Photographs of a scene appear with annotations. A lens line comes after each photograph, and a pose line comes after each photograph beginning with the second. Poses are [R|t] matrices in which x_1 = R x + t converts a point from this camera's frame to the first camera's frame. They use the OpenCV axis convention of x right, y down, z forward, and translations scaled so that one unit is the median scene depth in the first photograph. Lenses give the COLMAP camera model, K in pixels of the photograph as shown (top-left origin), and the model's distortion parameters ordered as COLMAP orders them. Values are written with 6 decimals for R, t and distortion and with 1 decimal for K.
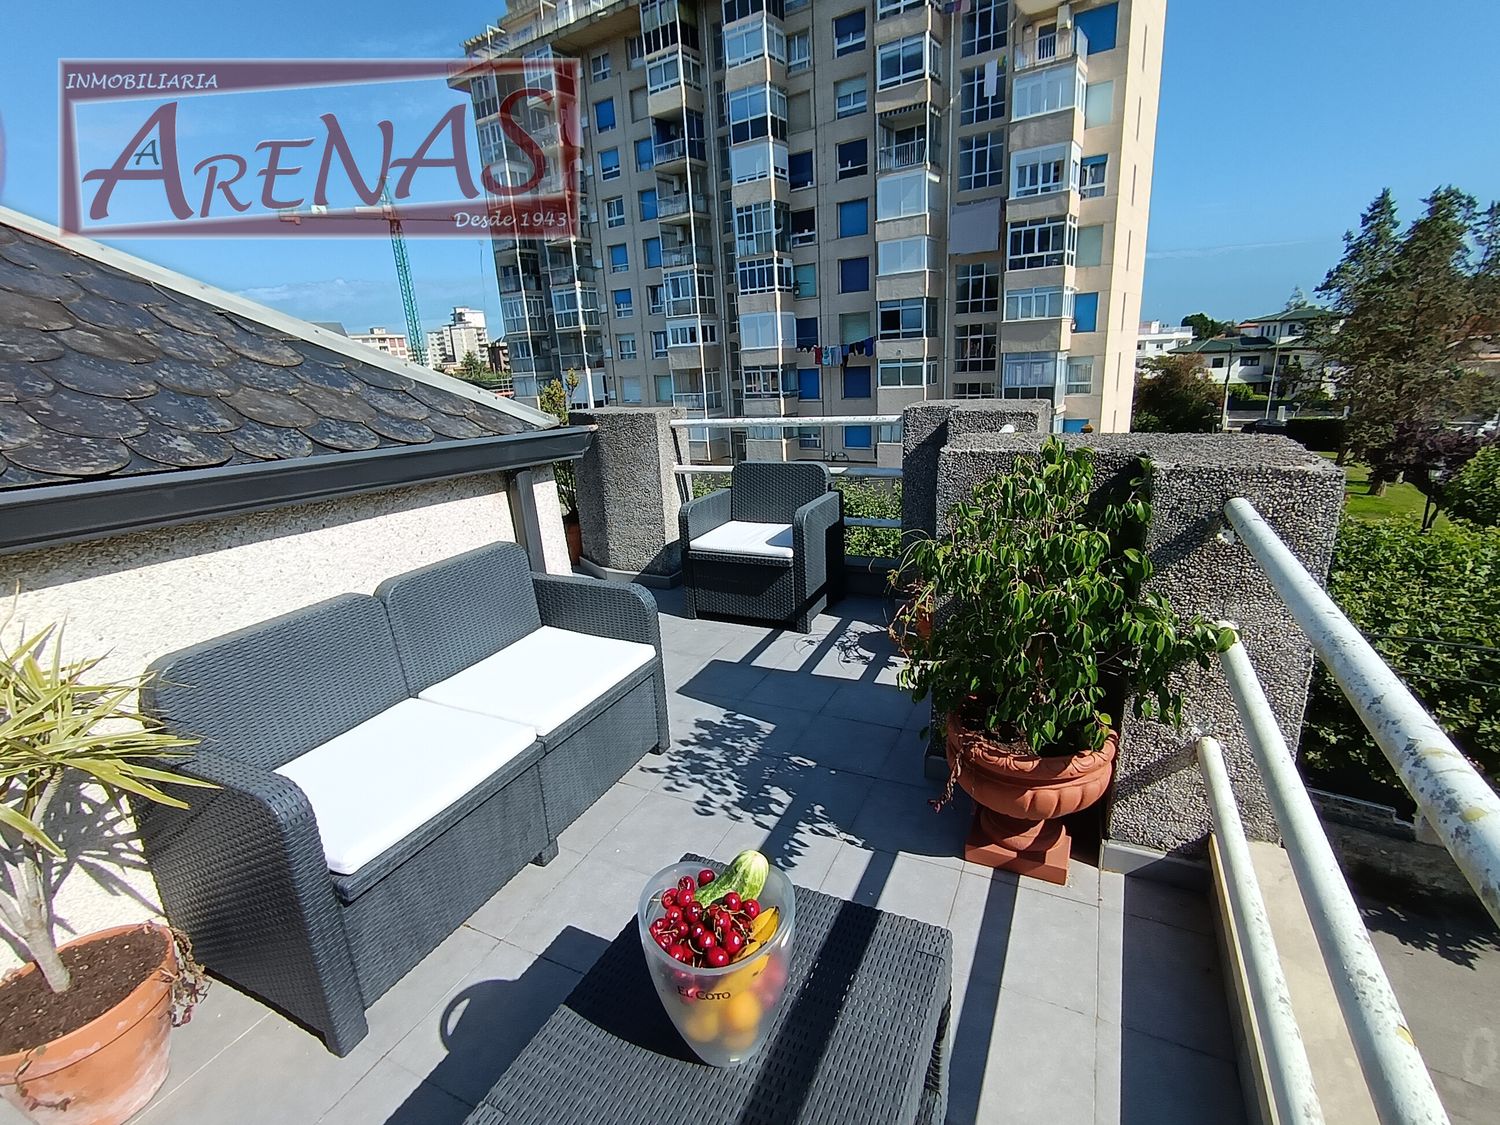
lens RADIAL K [[710.8, 0, 756.1], [0, 710.8, 559.0], [0, 0, 1]] dist [-0.007700, 0.000740]
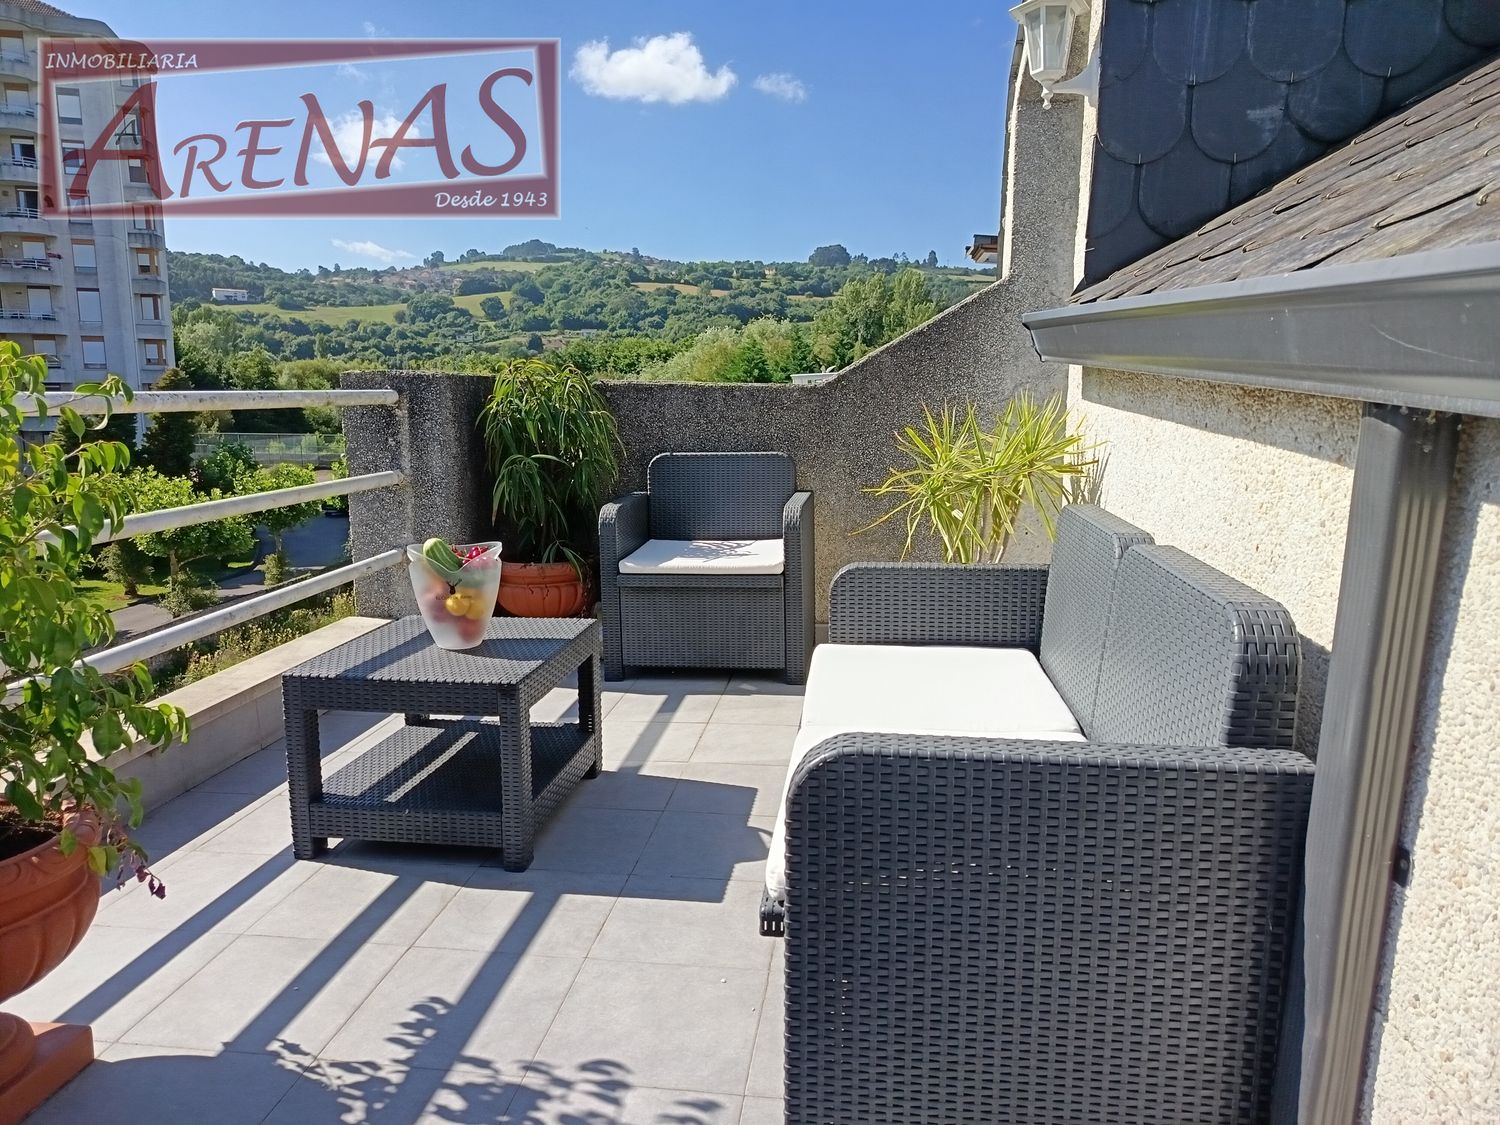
lens RADIAL K [[1038.3, 0, 759.8], [0, 1038.3, 561.0], [0, 0, 1]] dist [0.044044, -0.039767]
pose [[-0.946368, 0.104643, -0.305677, 0.006705], [-0.042321, 0.897798, 0.438369, -0.204669], [0.320308, 0.427794, -0.845219, 1.095372]]
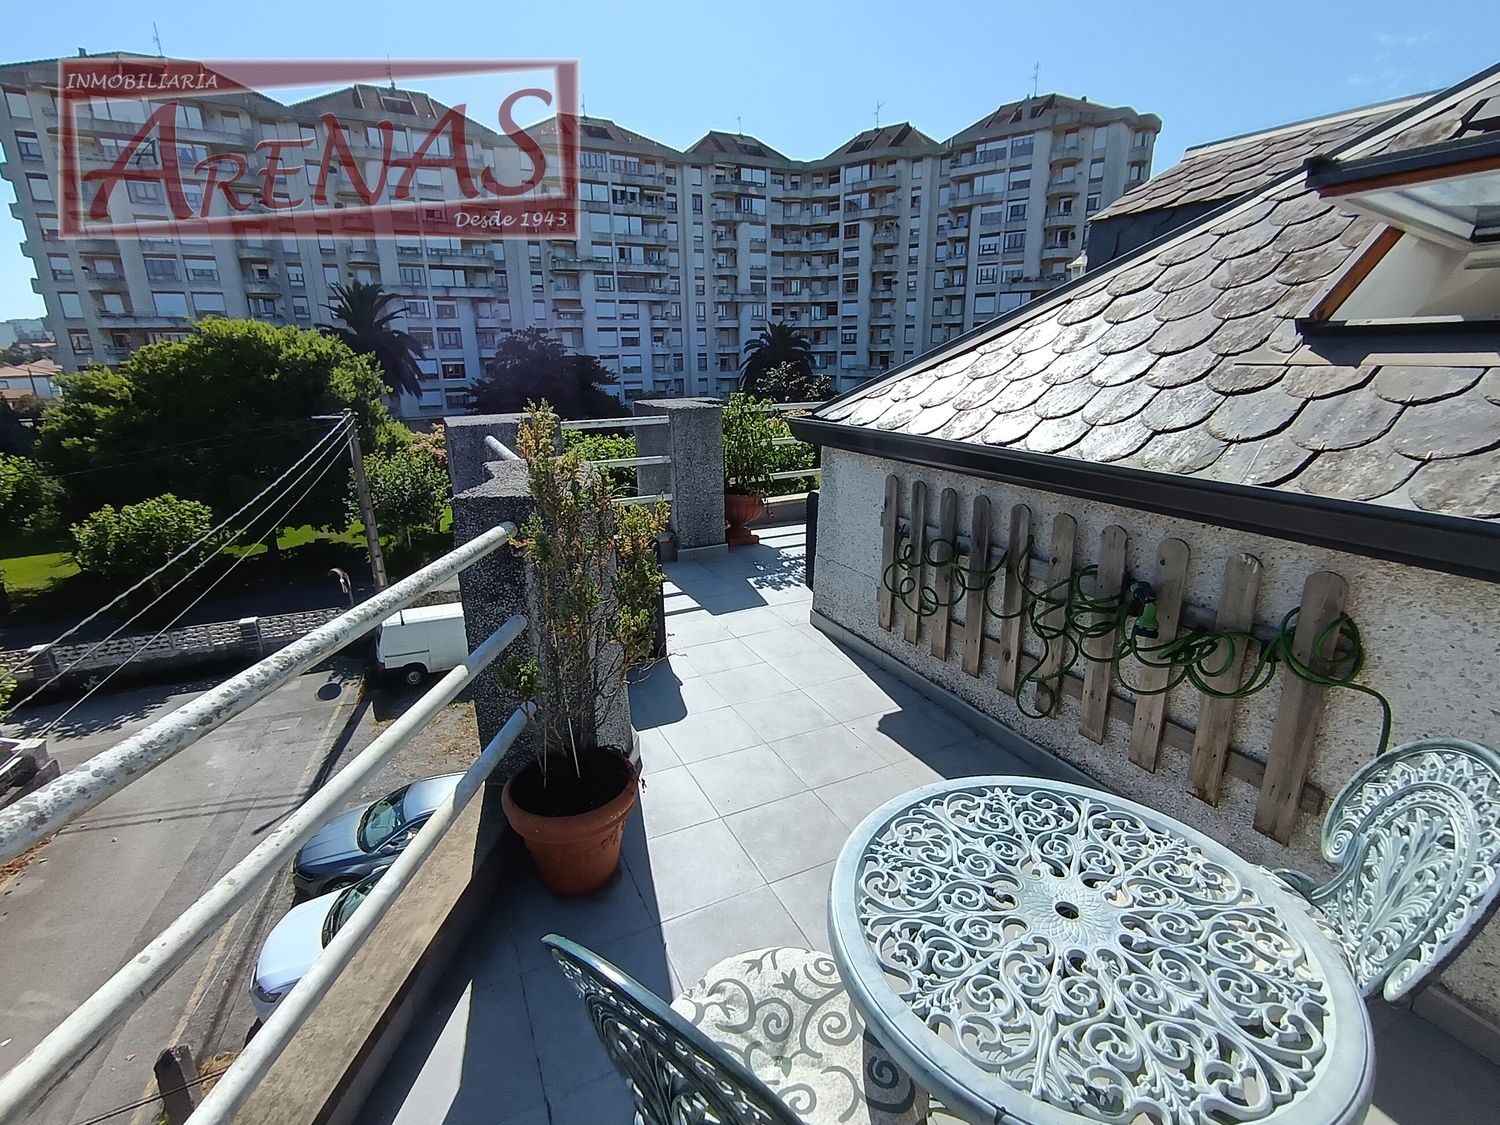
lens RADIAL K [[710.8, 0, 754.4], [0, 710.8, 557.6], [0, 0, 1]] dist [-0.007700, 0.000740]
pose [[-0.782312, -0.116112, 0.611968, -0.917264], [0.224373, 0.863987, 0.450758, -0.515199], [-0.581071, 0.489942, -0.649856, 1.852369]]
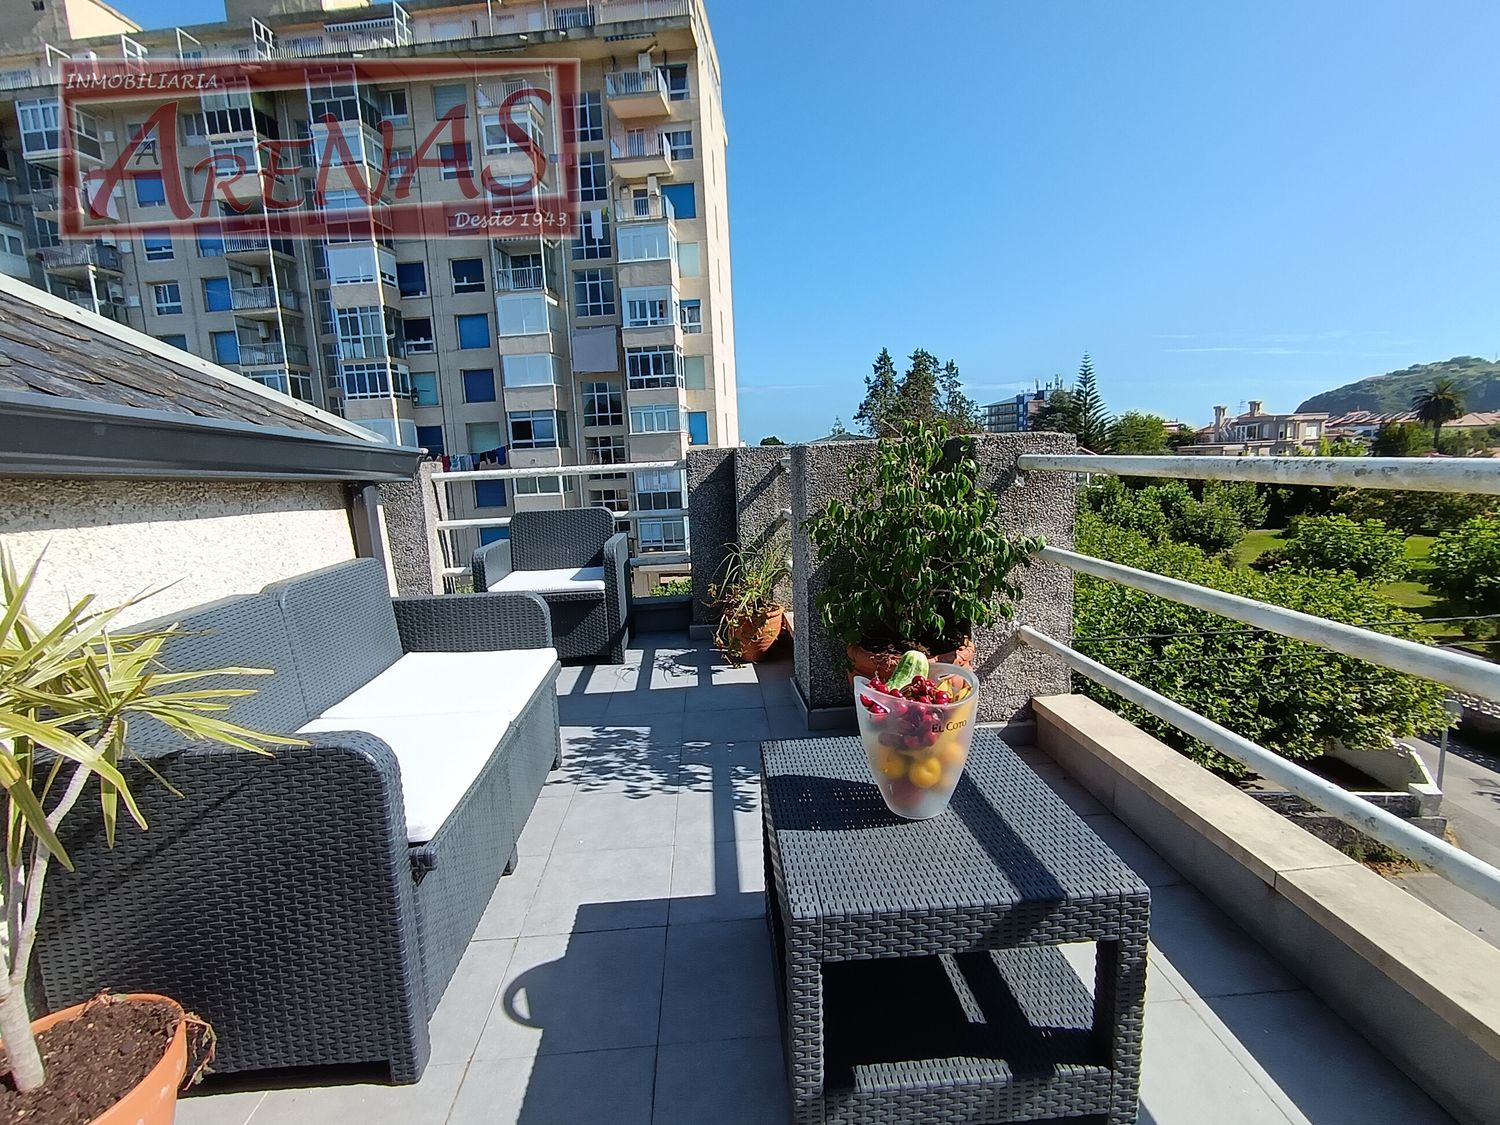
lens RADIAL K [[710.8, 0, 758.2], [0, 710.8, 559.7], [0, 0, 1]] dist [-0.007700, 0.000740]
pose [[0.869025, -0.059585, 0.491167, -0.293958], [0.134735, 0.983704, -0.119052, 0.123378], [-0.476069, 0.169637, 0.862892, -0.006732]]
